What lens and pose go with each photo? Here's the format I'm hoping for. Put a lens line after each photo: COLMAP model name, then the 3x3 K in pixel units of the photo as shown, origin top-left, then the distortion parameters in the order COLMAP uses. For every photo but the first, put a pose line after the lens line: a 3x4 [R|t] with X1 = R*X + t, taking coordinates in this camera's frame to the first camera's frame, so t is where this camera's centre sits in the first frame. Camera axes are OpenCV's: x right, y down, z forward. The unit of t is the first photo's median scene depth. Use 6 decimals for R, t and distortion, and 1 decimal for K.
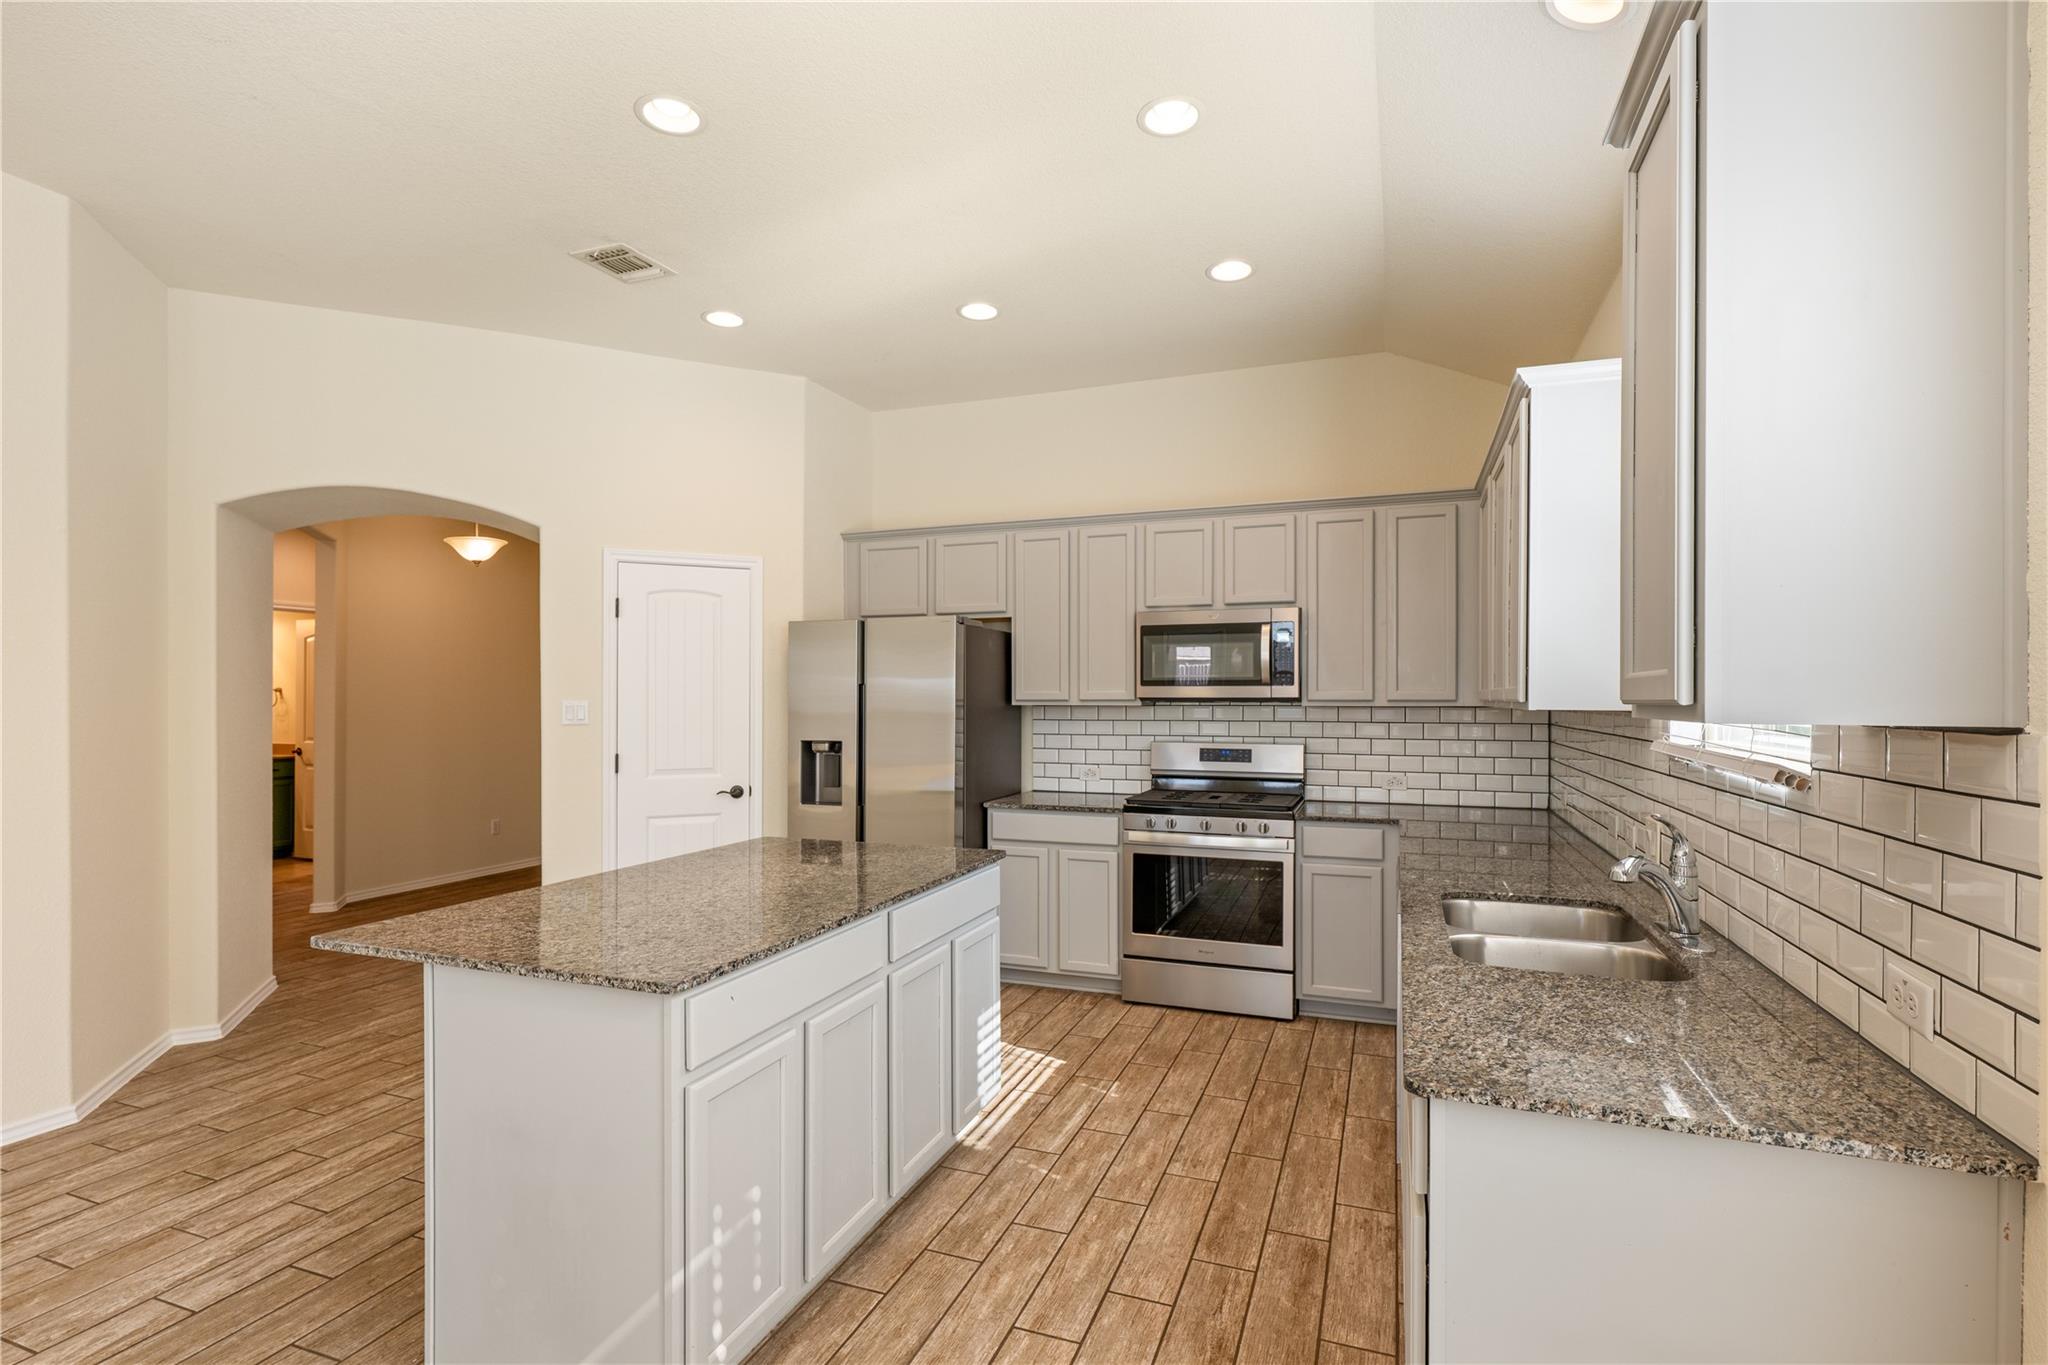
lens RADIAL K [[965.2, 0, 1026.6], [0, 965.2, 696.5], [0, 0, 1]] dist [-0.000640, -0.000083]
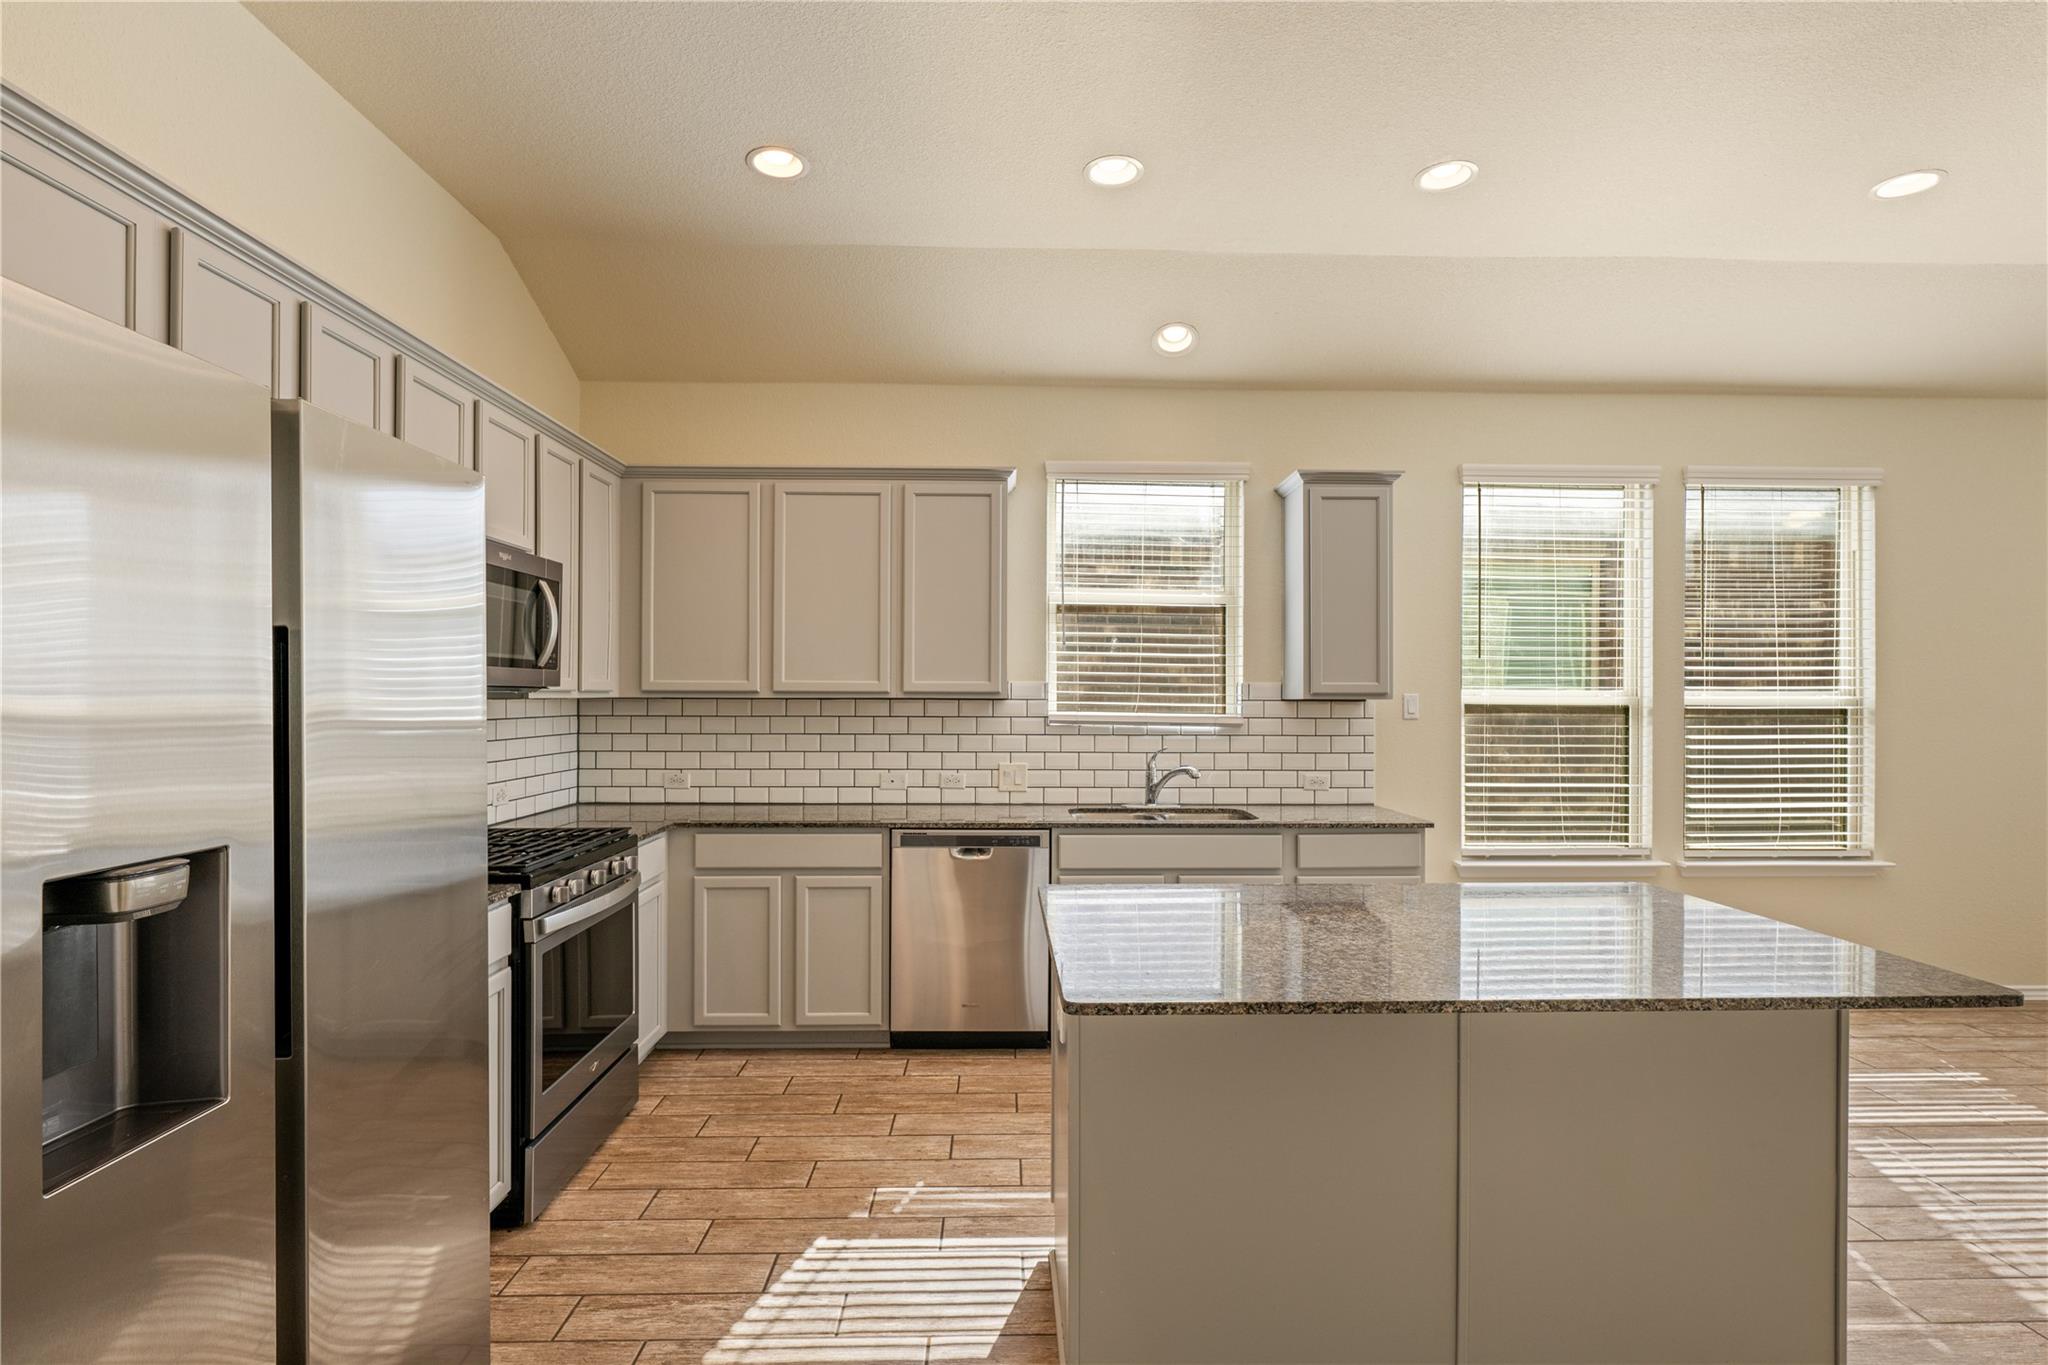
lens RADIAL K [[976.8, 0, 1028.0], [0, 976.8, 693.2], [0, 0, 1]] dist [0.008363, 0.000498]
pose [[-0.383239, 0.000334, 0.923649, -0.534822], [-0.005444, 0.999982, -0.002620, 0.006125], [-0.923633, -0.006032, -0.383230, 0.944198]]
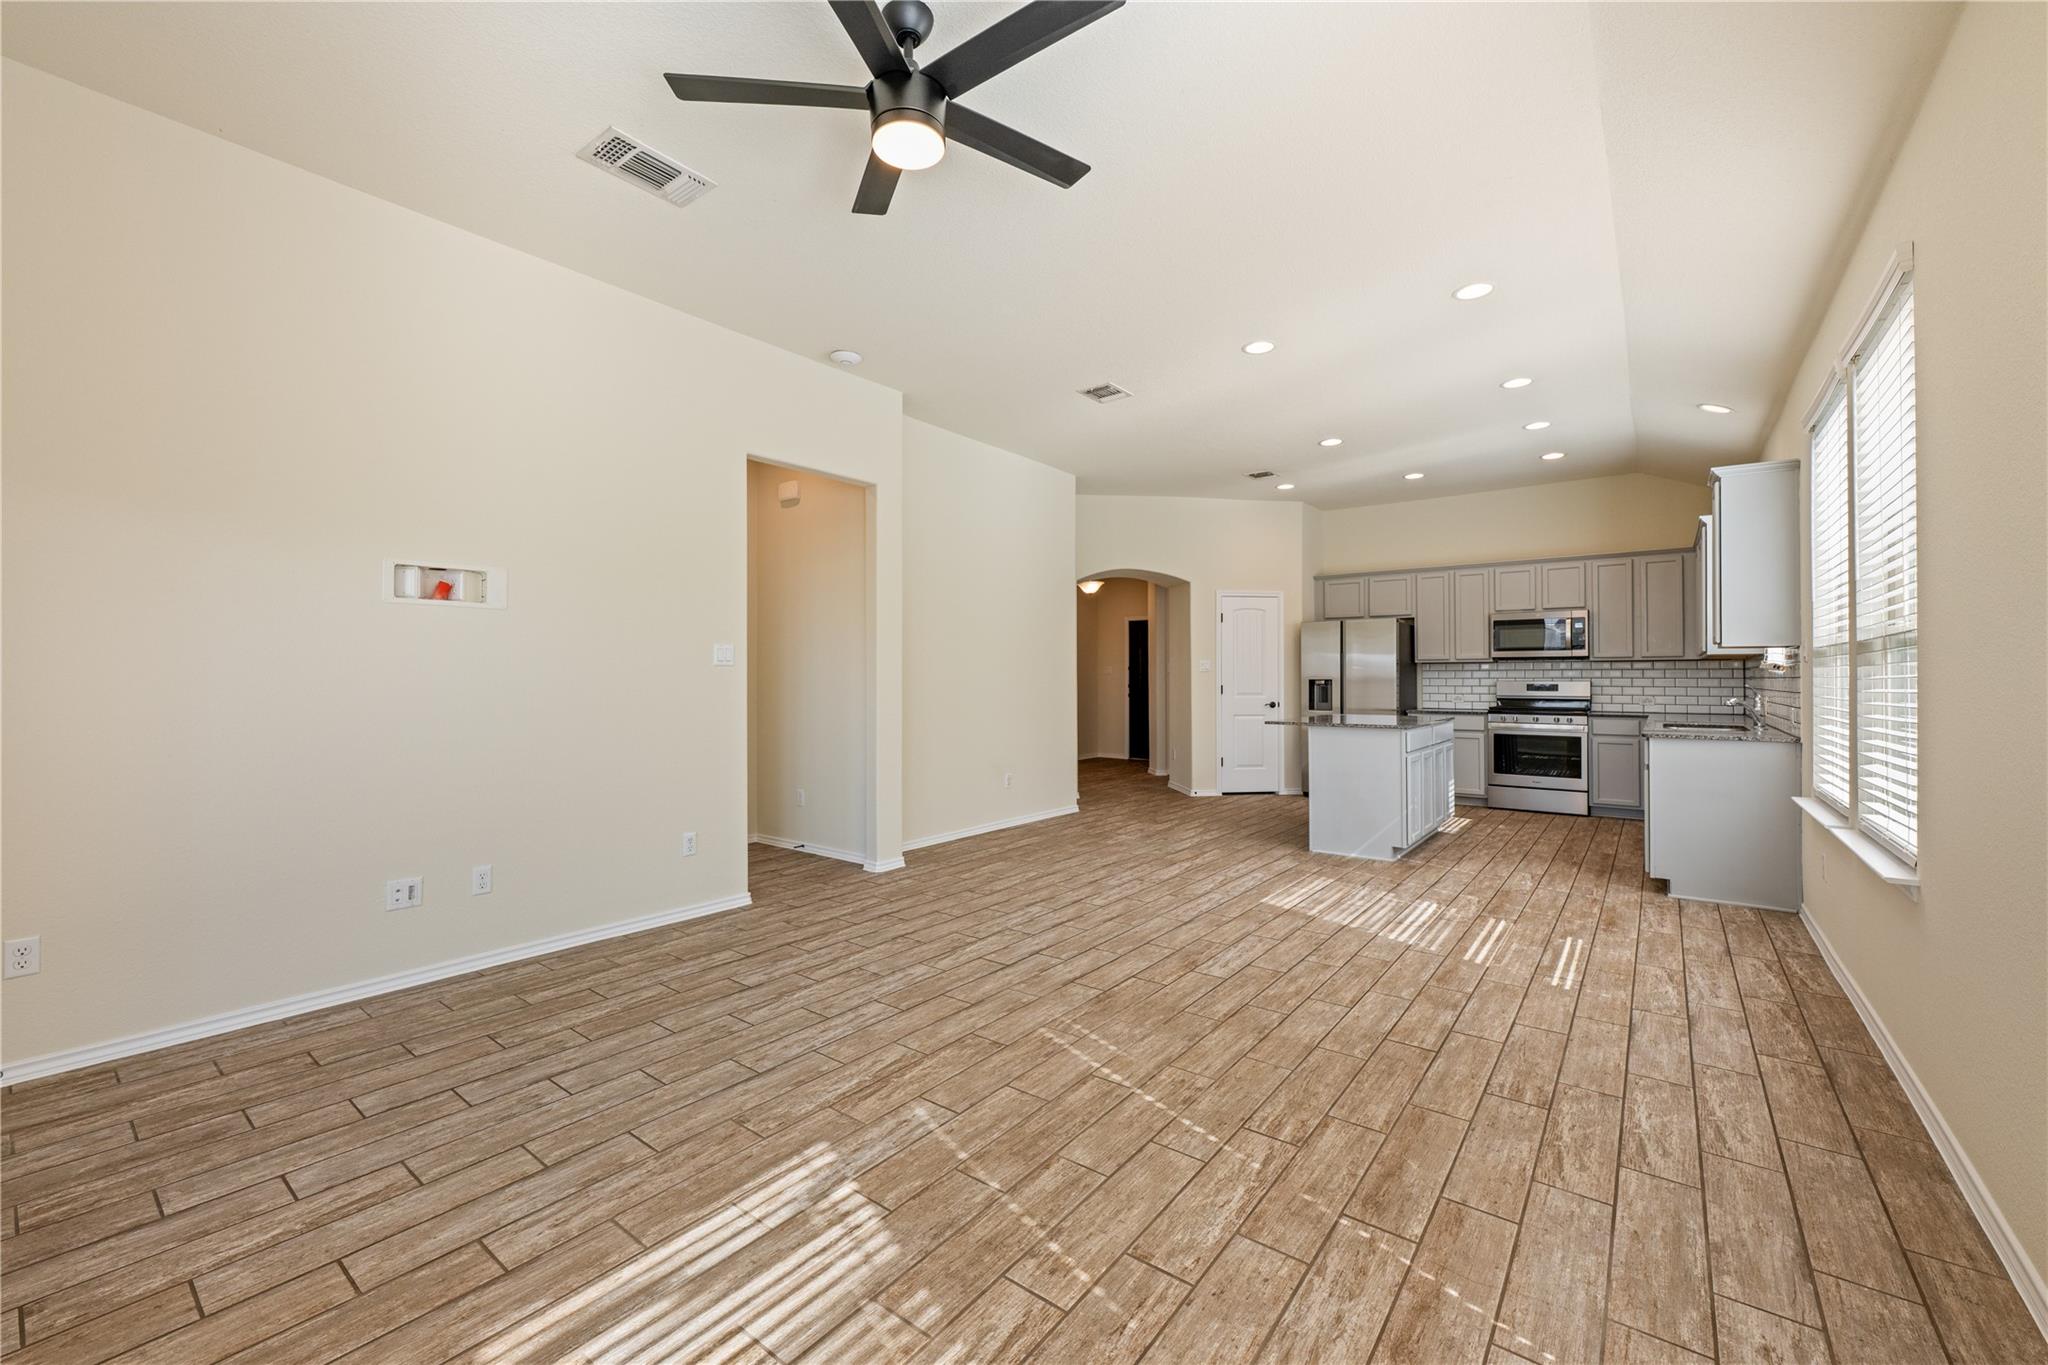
lens RADIAL K [[812.1, 0, 1016.6], [0, 812.1, 672.4], [0, 0, 1]] dist [-0.000493, -0.000090]
pose [[0.953358, -0.004771, -0.301804, -0.324625], [0.001921, 0.999951, -0.009738, 0.048168], [0.301835, 0.008704, 0.953320, -0.914893]]
